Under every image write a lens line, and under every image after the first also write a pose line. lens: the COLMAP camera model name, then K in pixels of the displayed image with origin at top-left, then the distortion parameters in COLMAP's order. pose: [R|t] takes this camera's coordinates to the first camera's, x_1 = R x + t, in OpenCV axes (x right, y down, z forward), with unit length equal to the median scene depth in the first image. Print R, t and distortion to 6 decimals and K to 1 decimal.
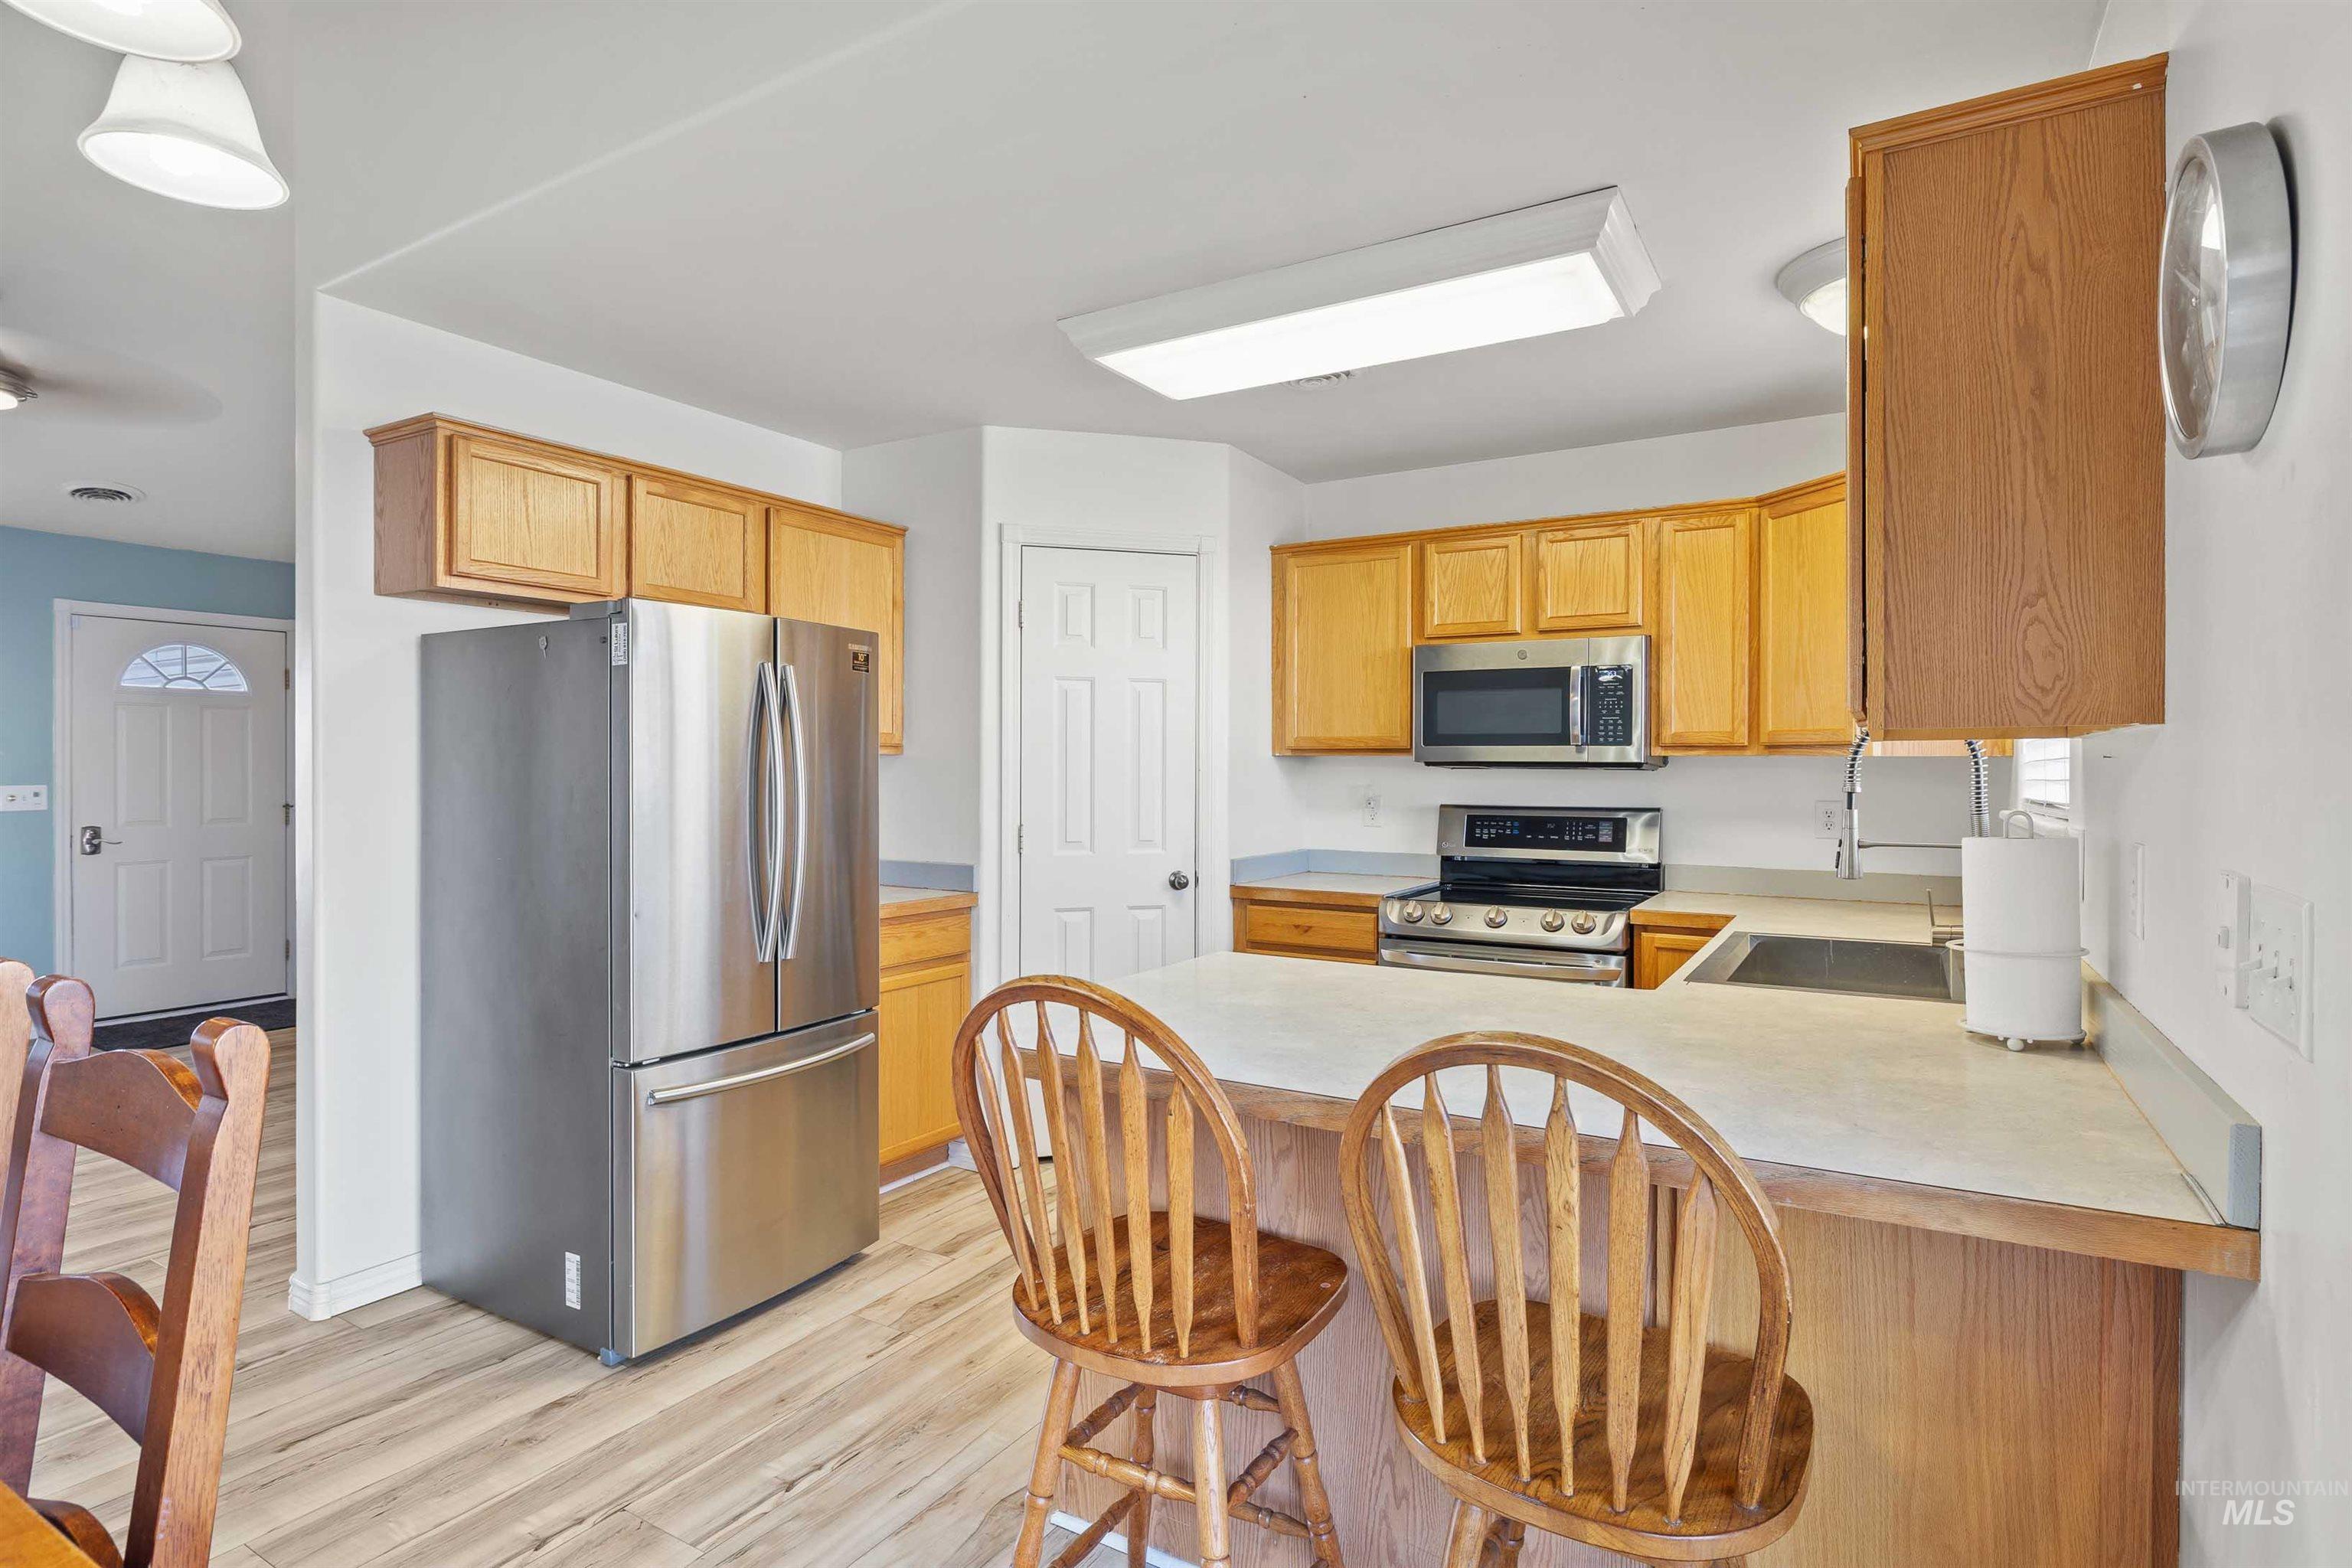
lens RADIAL K [[1196.7, 0, 1184.0], [0, 1196.7, 761.9], [0, 0, 1]] dist [0.024316, 0.000615]
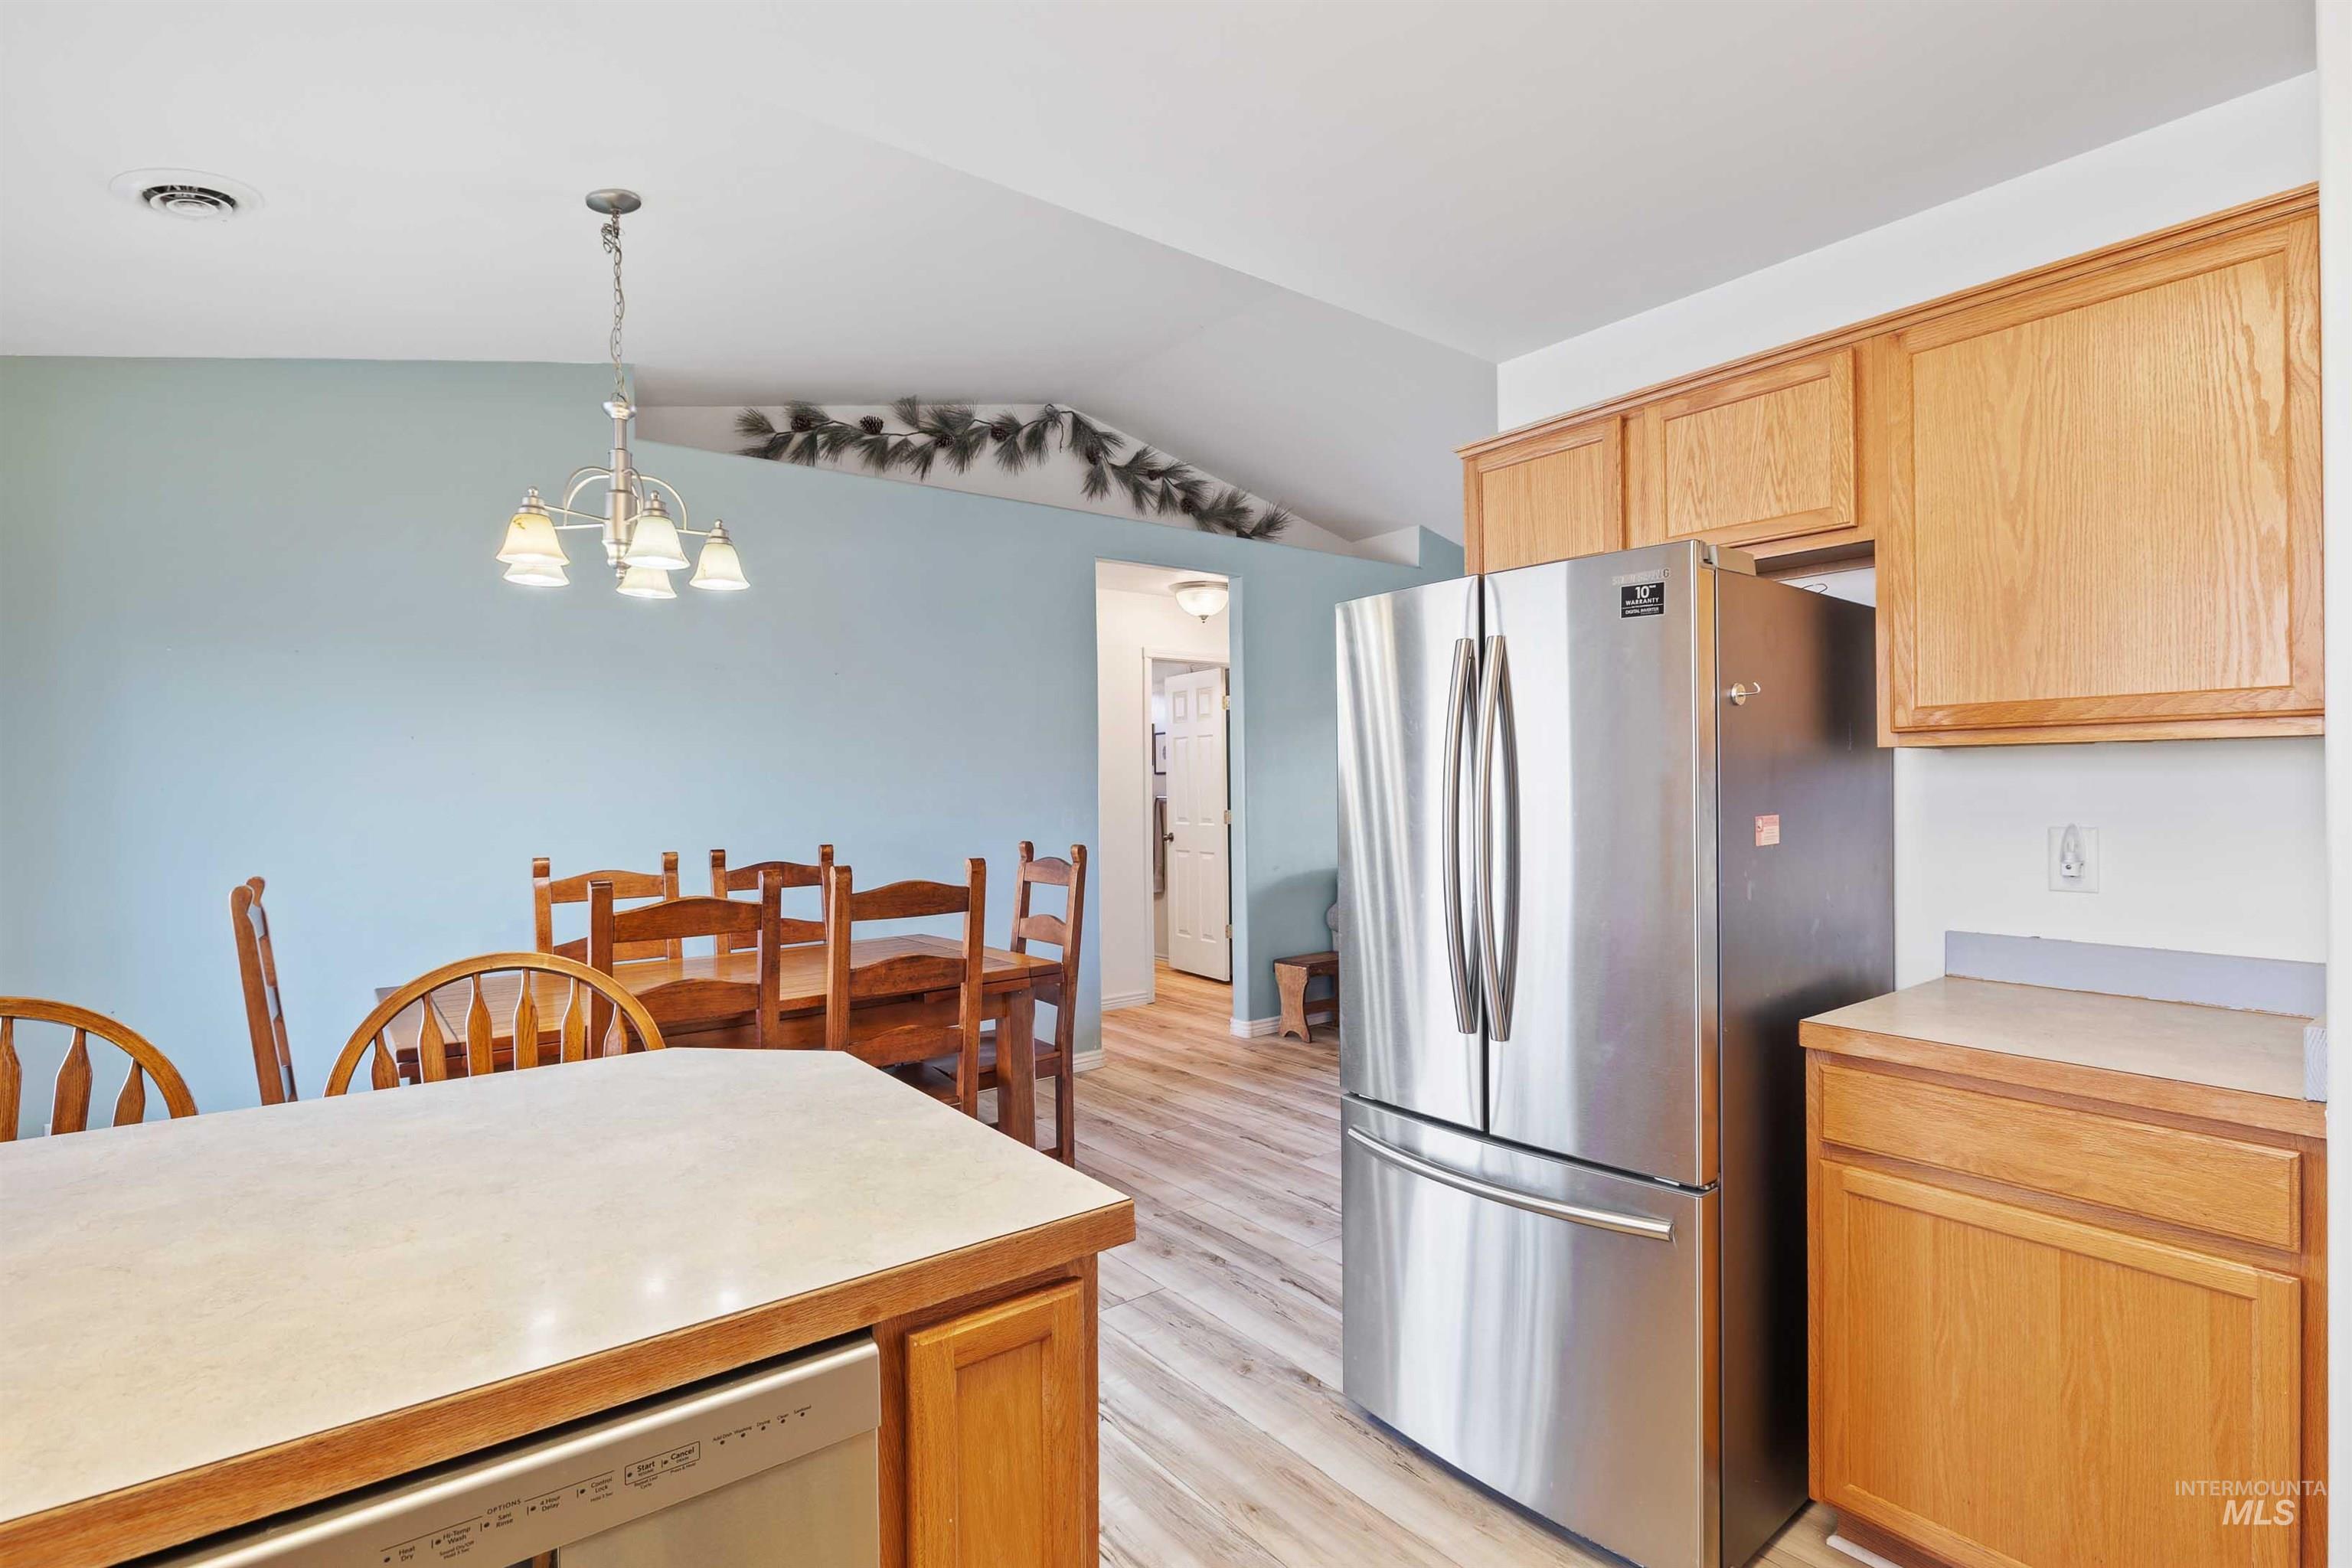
lens RADIAL K [[1130.9, 0, 1171.1], [0, 1130.9, 779.7], [0, 0, 1]] dist [0.000607, 0.000053]
pose [[-0.347266, -0.000464, -0.937766, 0.456723], [0.000656, 1.000000, -0.000738, 0.010594], [0.937766, -0.000871, -0.347266, 1.261354]]
